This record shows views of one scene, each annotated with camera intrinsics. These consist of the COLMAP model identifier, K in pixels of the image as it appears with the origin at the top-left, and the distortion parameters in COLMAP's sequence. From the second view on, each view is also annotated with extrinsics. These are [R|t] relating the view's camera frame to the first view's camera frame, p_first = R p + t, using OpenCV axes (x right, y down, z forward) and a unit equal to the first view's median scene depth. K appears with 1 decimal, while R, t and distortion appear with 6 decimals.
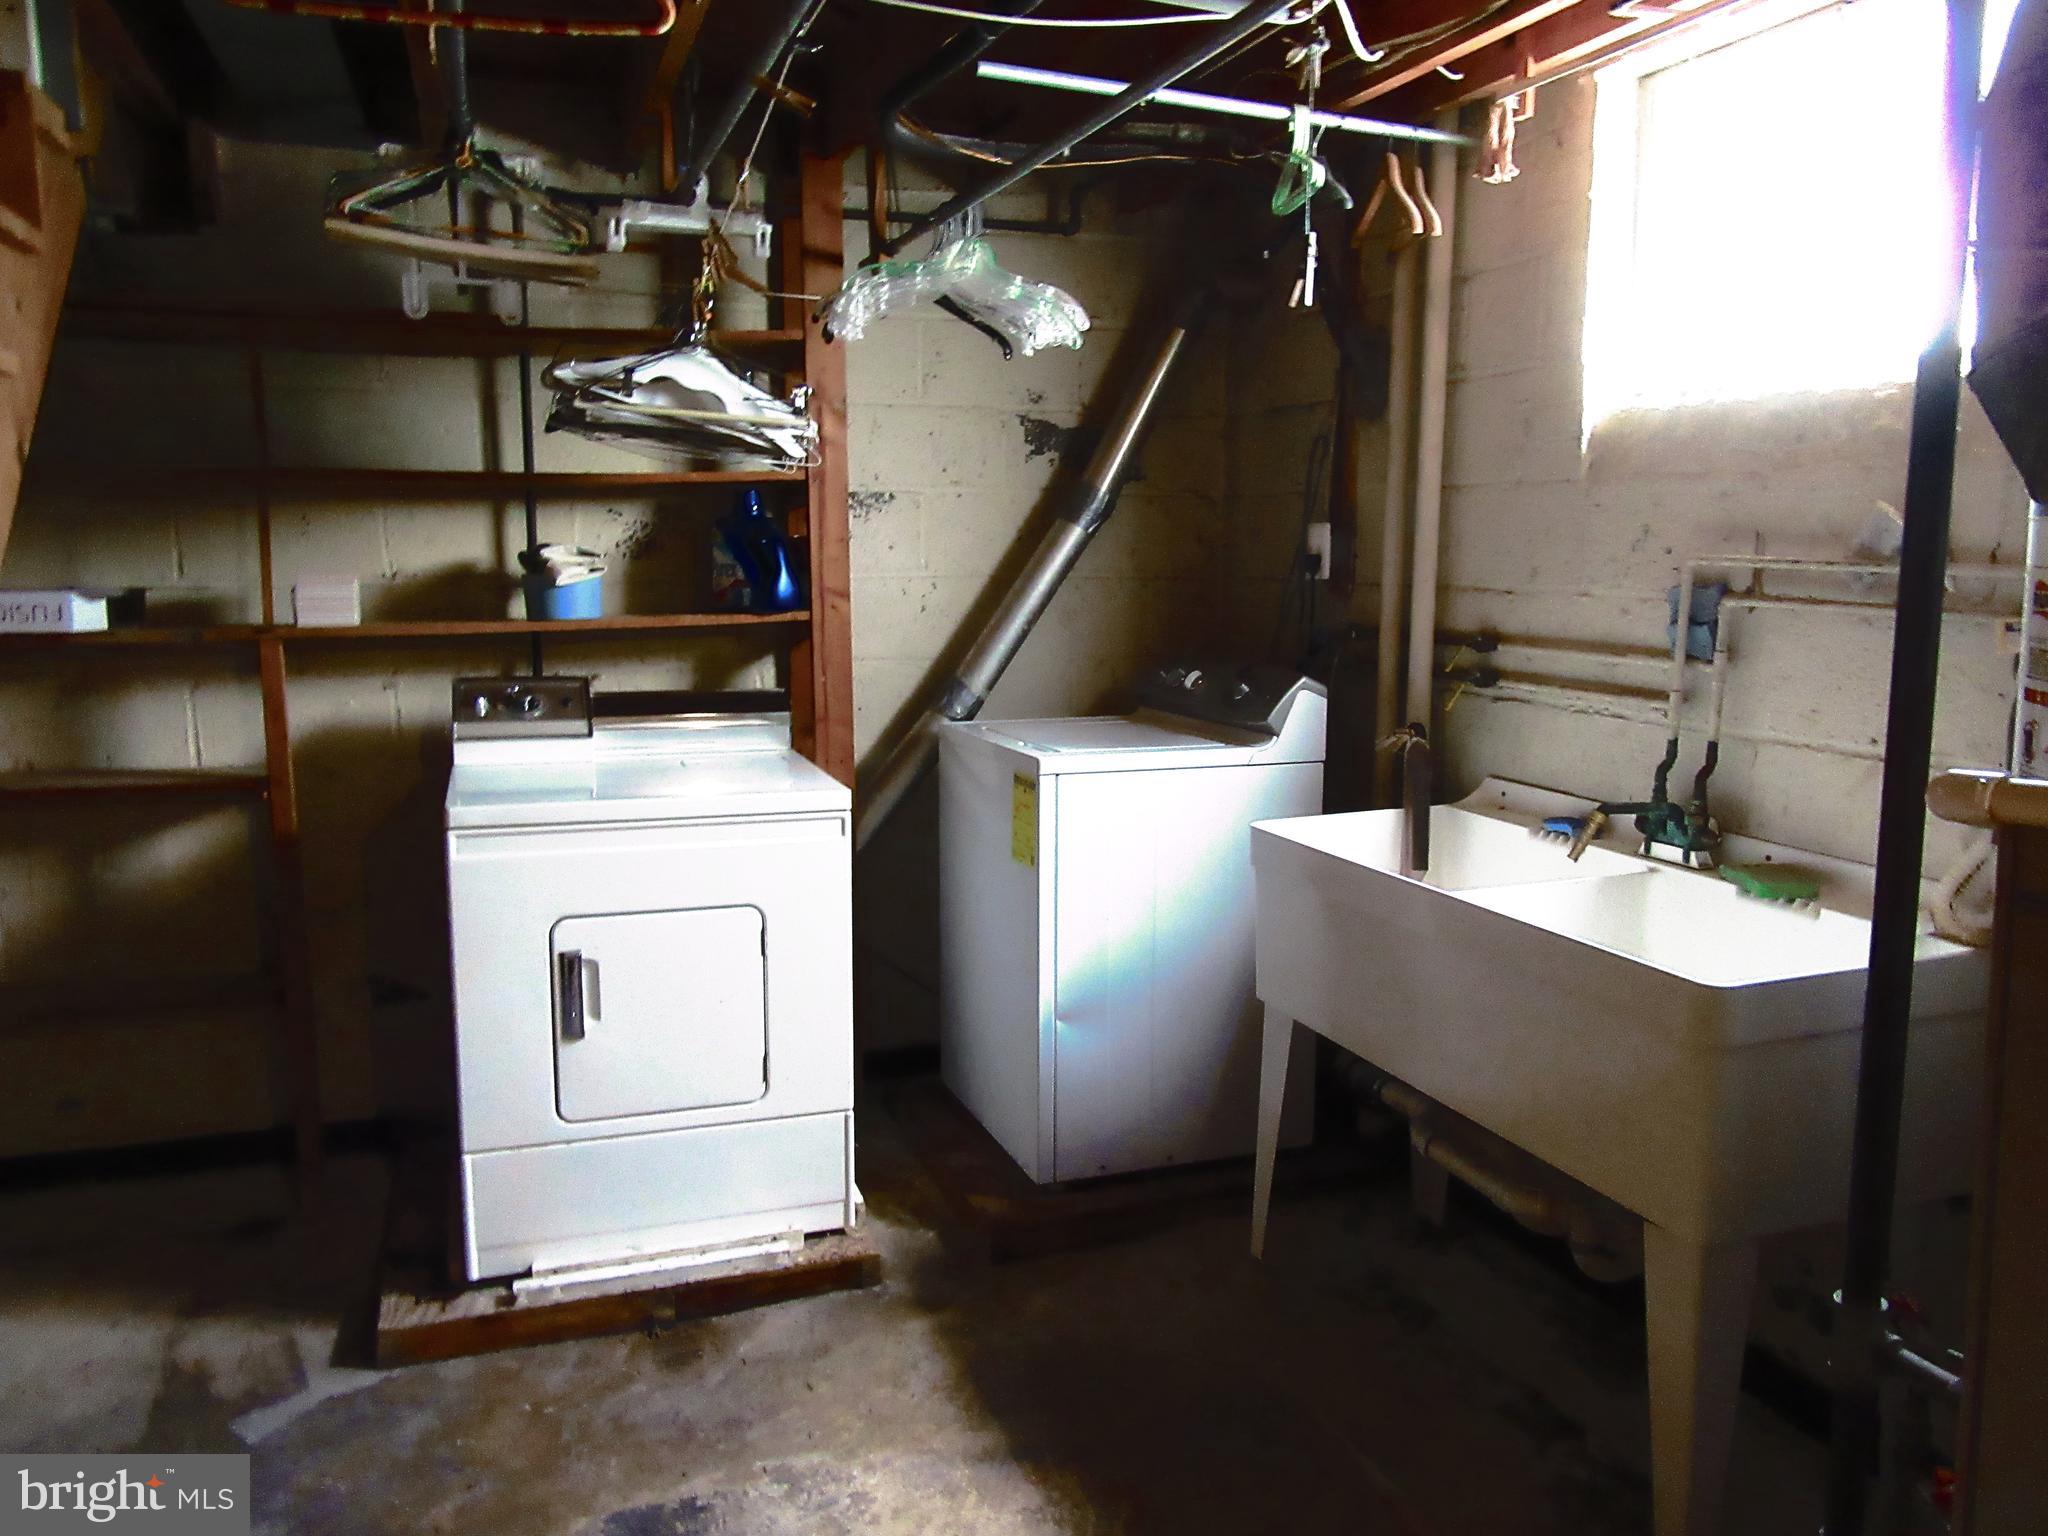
lens RADIAL K [[1538.5, 0, 1021.1], [0, 1538.5, 761.8], [0, 0, 1]] dist [-0.001218, 0.011176]
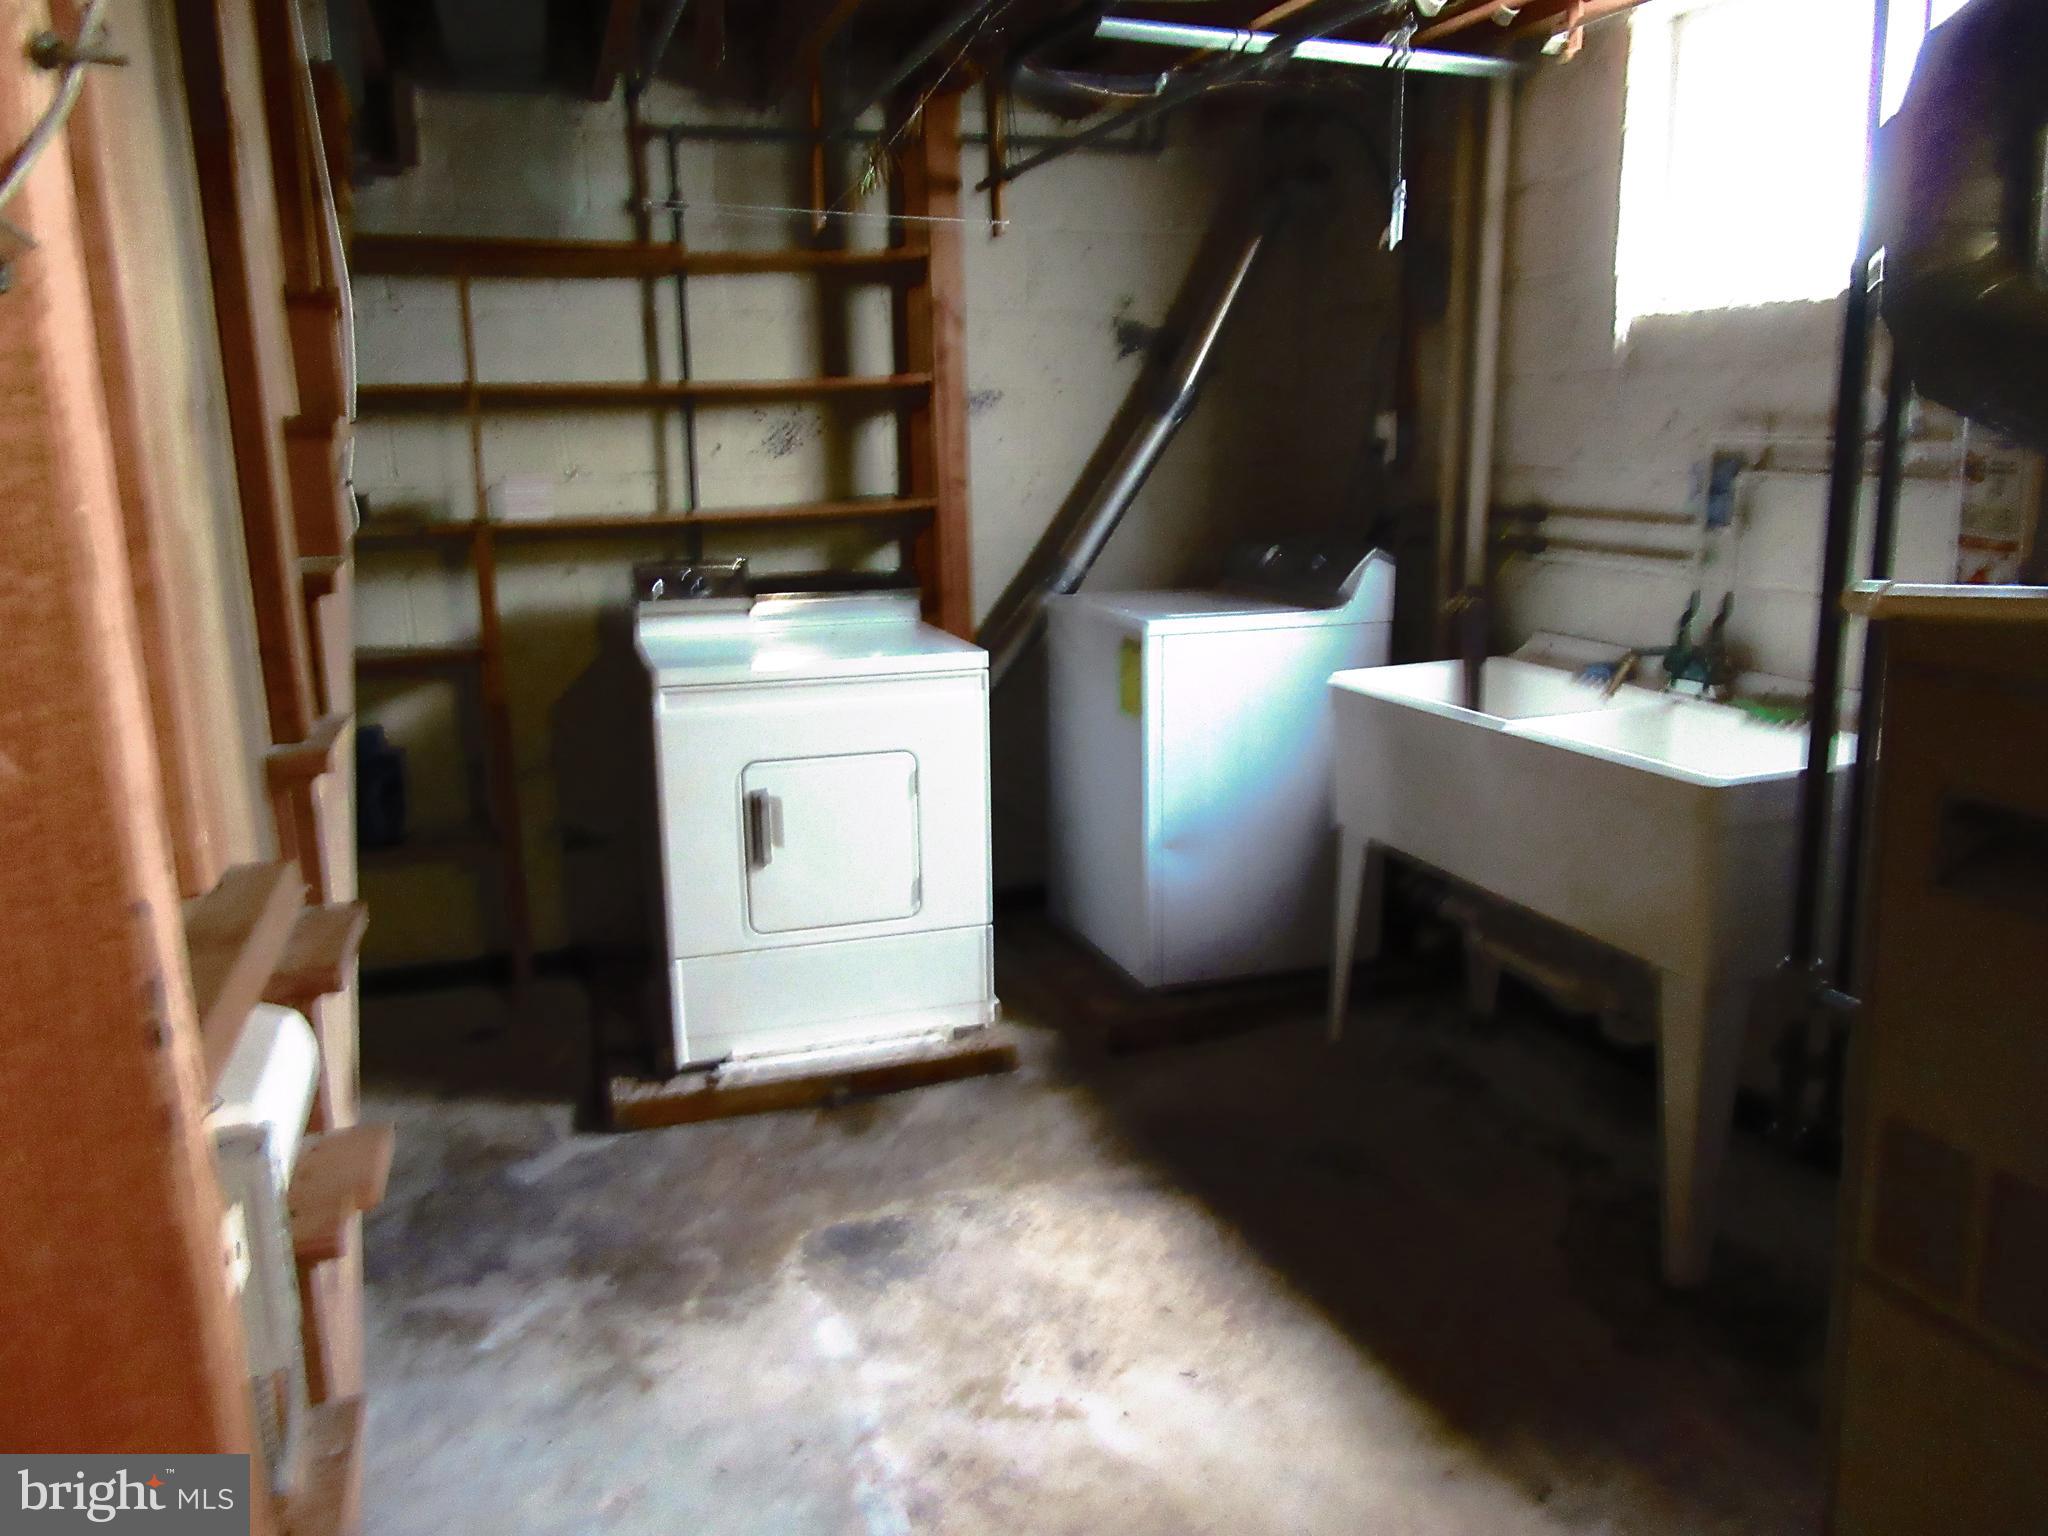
lens RADIAL K [[1538.5, 0, 1028.2], [0, 1538.5, 774.4], [0, 0, 1]] dist [-0.001218, 0.011176]
pose [[0.999680, -0.015746, -0.019798, -0.057214], [0.017245, 0.996807, 0.077965, 0.019972], [0.018507, -0.078282, 0.996759, -0.172436]]
